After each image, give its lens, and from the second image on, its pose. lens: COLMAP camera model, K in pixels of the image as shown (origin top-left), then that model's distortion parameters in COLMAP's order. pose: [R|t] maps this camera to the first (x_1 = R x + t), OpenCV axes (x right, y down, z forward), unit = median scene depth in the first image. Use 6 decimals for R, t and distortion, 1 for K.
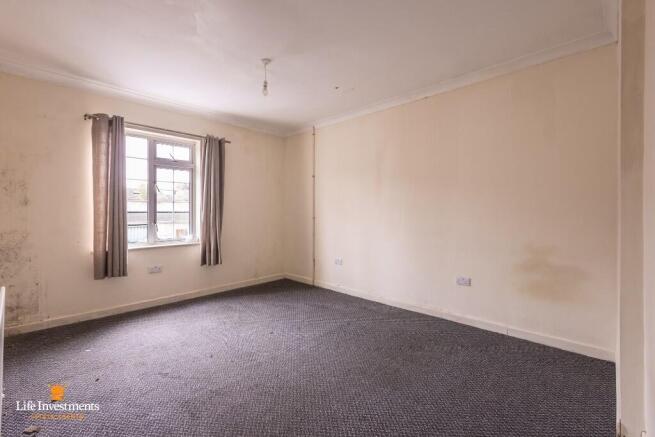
lens RADIAL K [[295.5, 0, 325.7], [0, 295.5, 203.2], [0, 0, 1]] dist [-0.000711, -0.000180]
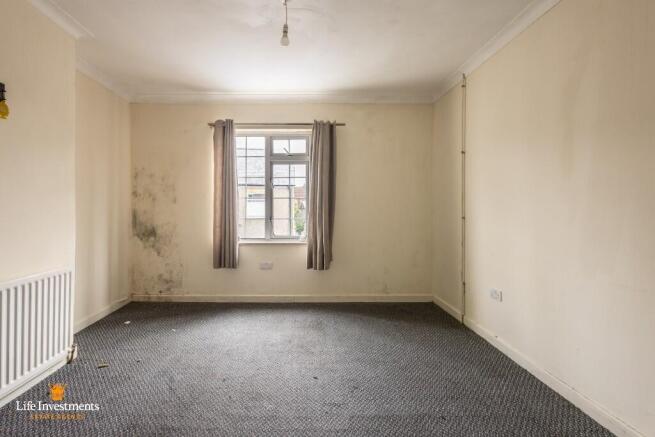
lens RADIAL K [[307.0, 0, 314.3], [0, 307.0, 204.2], [0, 0, 1]] dist [0.003867, 0.000171]
pose [[0.680650, -0.011349, -0.732521, 0.286491], [0.020977, 0.999772, 0.004002, 0.014722], [0.732309, -0.018090, 0.680733, 0.400205]]
